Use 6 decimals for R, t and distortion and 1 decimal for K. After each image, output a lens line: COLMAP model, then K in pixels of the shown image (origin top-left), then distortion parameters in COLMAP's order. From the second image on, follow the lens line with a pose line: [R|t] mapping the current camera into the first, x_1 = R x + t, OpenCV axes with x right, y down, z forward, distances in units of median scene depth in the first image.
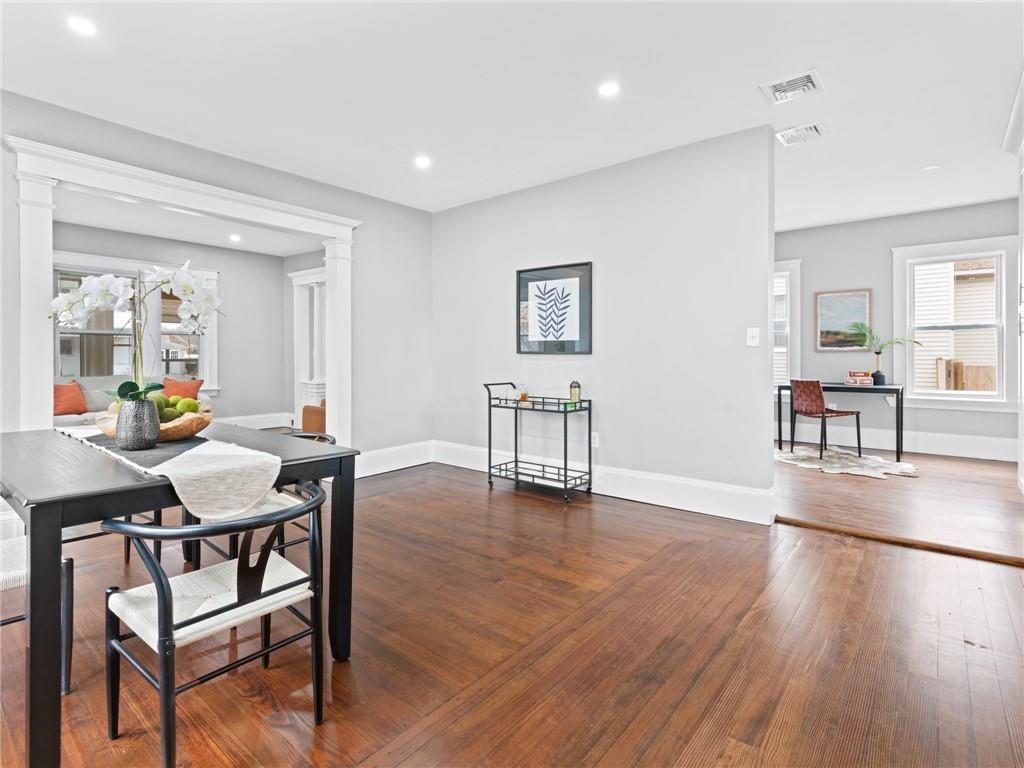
lens RADIAL K [[515.3, 0, 504.3], [0, 515.3, 360.7], [0, 0, 1]] dist [0.002990, 0.000713]
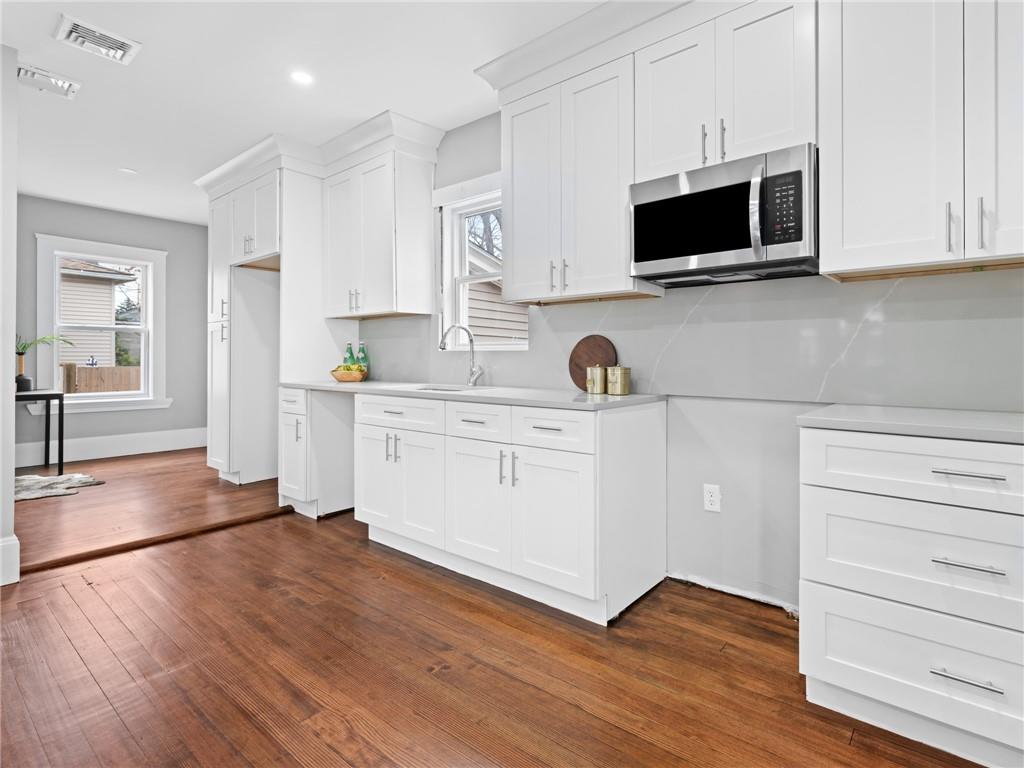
lens RADIAL K [[516.2, 0, 583.8], [0, 516.2, 355.6], [0, 0, 1]] dist [-0.001345, -0.000578]
pose [[-0.062193, 0.008627, 0.998027, -0.175053], [0.005226, 0.999952, -0.008318, 0.000293], [-0.998050, 0.004699, -0.062235, 0.134411]]
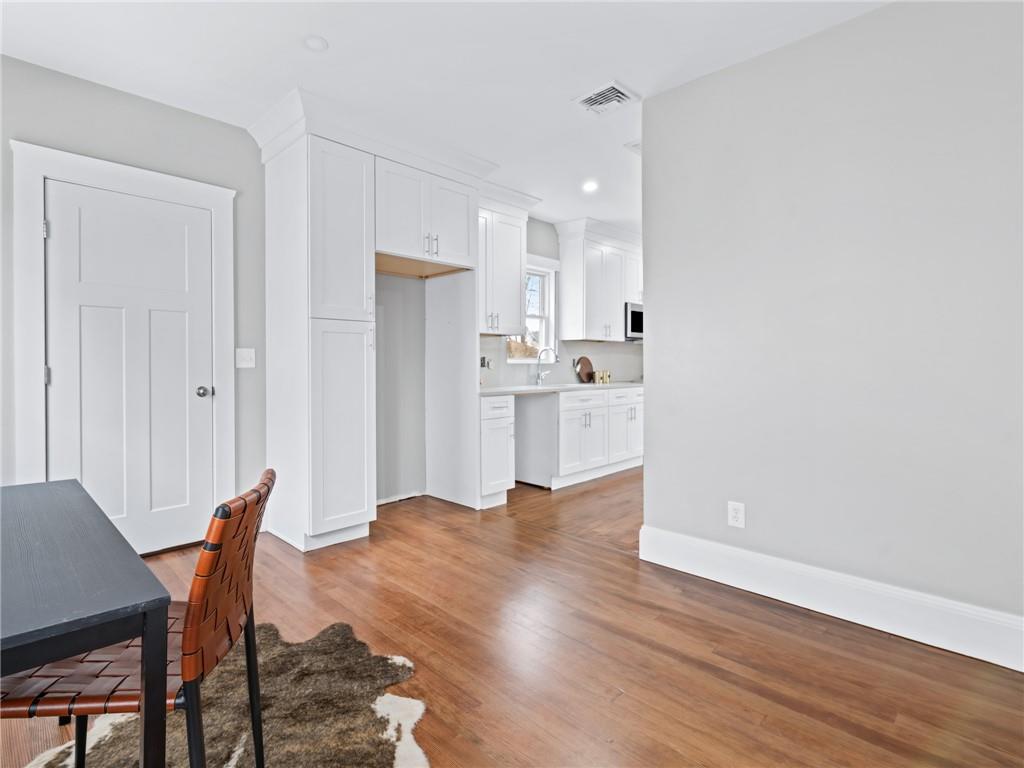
lens RADIAL K [[513.0, 0, 453.3], [0, 513.0, 357.8], [0, 0, 1]] dist [0.002505, -0.000053]
pose [[-0.992101, 0.017225, 0.124252, 0.454435], [0.015263, 0.999744, -0.016724, -0.007346], [-0.124509, -0.014696, -0.992110, 1.167507]]
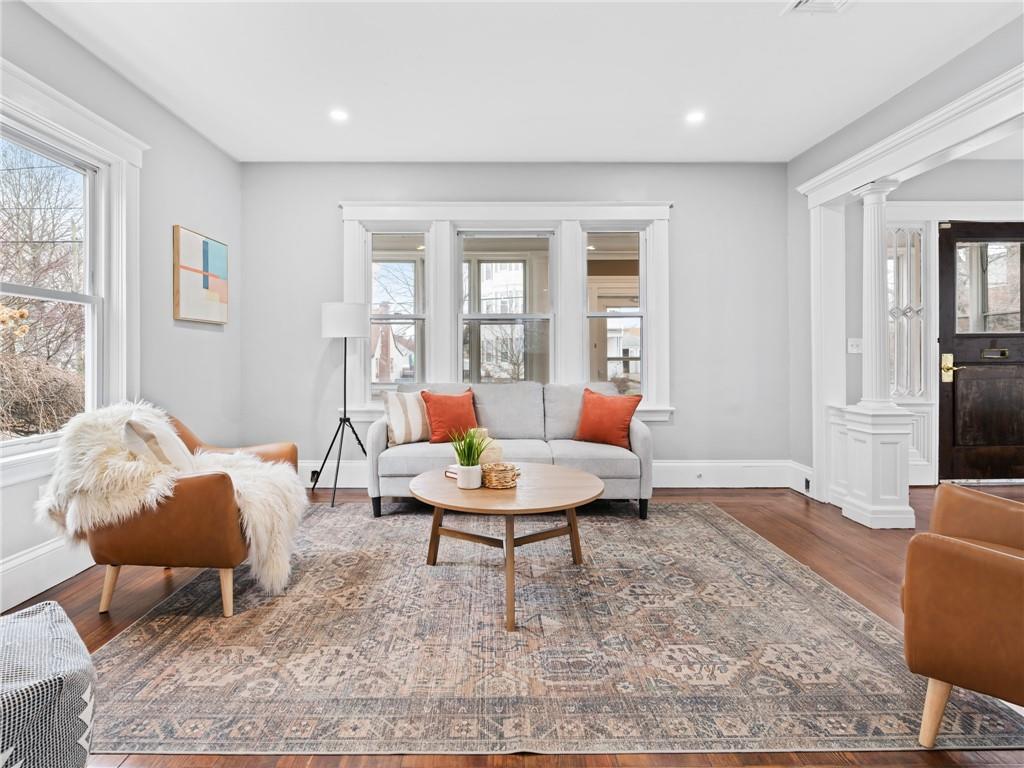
lens RADIAL K [[525.2, 0, 506.5], [0, 525.2, 356.3], [0, 0, 1]] dist [0.002121, -0.001675]
pose [[0.651687, -0.001929, -0.758486, -0.300028], [-0.003240, 0.999981, -0.005326, -0.000137], [0.758481, 0.005928, 0.651668, 0.625760]]
